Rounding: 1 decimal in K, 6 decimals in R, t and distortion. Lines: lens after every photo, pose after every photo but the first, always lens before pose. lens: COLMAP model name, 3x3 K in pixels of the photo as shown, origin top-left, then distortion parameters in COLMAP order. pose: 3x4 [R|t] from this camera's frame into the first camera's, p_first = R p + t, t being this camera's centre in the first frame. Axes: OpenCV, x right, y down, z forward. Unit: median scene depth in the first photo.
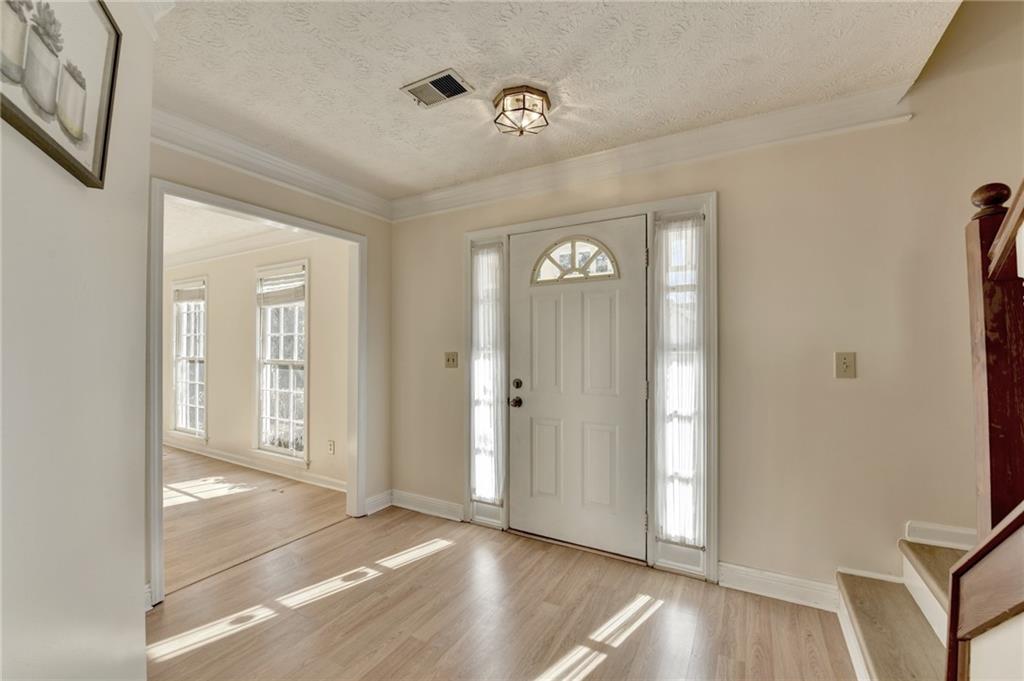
lens RADIAL K [[417.4, 0, 512.0], [0, 417.4, 340.5], [0, 0, 1]] dist [-0.022696, -0.000861]
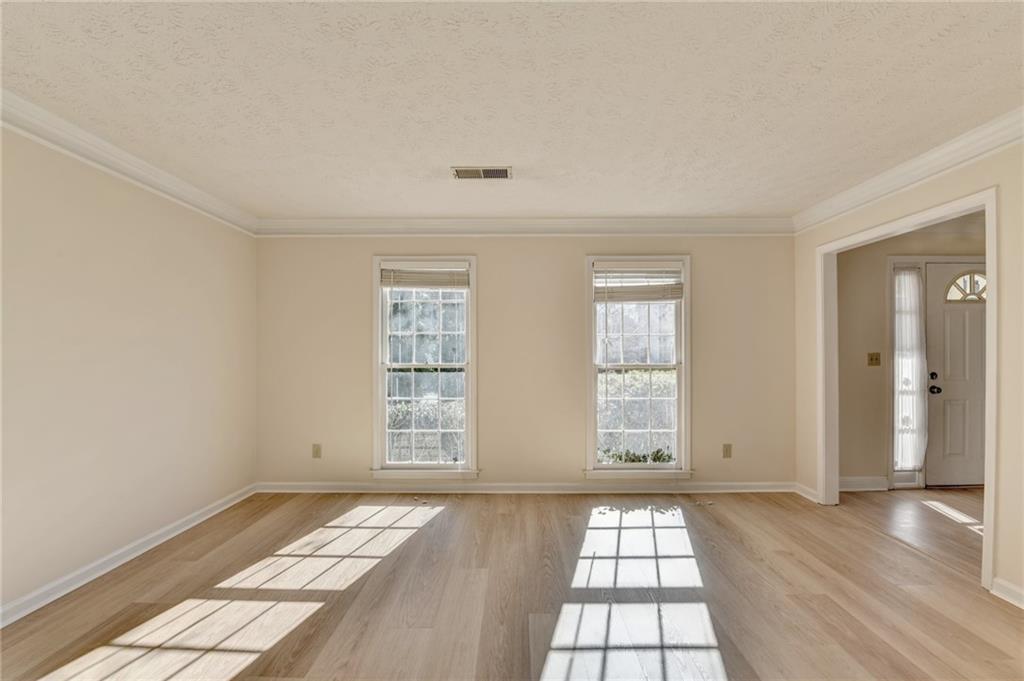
lens RADIAL K [[430.8, 0, 510.0], [0, 430.8, 338.6], [0, 0, 1]] dist [-0.016117, -0.000797]
pose [[0.874297, 0.004505, 0.485370, -1.738740], [-0.005331, 0.999986, 0.000321, -0.008030], [-0.485362, -0.002869, 0.874309, 0.451824]]
